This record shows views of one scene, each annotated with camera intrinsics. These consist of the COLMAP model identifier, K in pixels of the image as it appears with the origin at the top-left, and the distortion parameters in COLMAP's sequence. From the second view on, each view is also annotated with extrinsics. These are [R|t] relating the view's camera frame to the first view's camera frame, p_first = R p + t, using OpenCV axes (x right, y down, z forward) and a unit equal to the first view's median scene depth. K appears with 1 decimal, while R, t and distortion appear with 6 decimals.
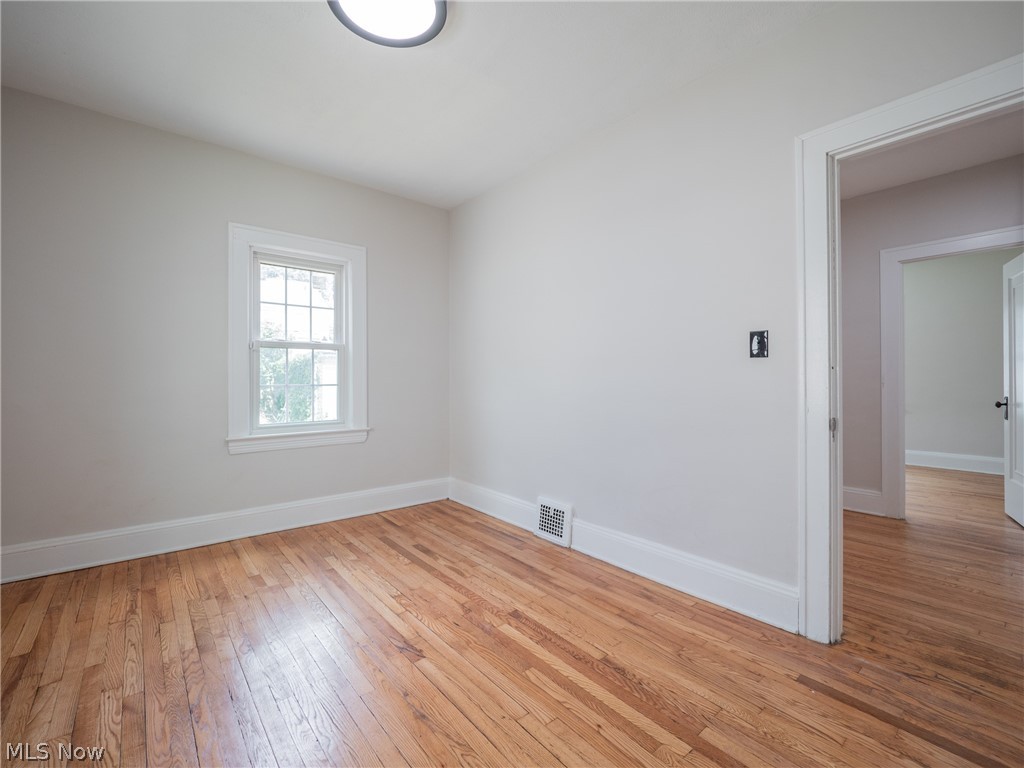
lens RADIAL K [[437.0, 0, 503.1], [0, 437.0, 379.3], [0, 0, 1]] dist [-0.001832, -0.004540]
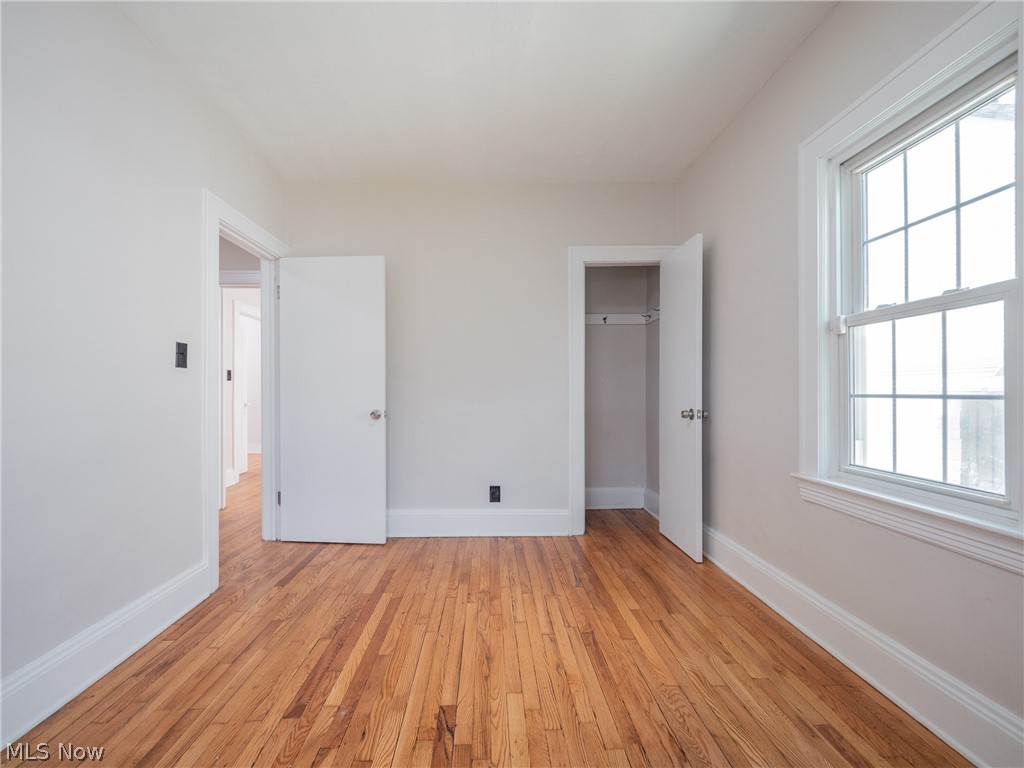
lens RADIAL K [[437.0, 0, 504.2], [0, 437.0, 386.0], [0, 0, 1]] dist [-0.001832, -0.004540]
pose [[-0.781194, 0.002586, 0.624283, -0.806099], [0.003041, 0.999995, -0.000338, -0.001711], [-0.624281, 0.001634, -0.781198, 1.564061]]
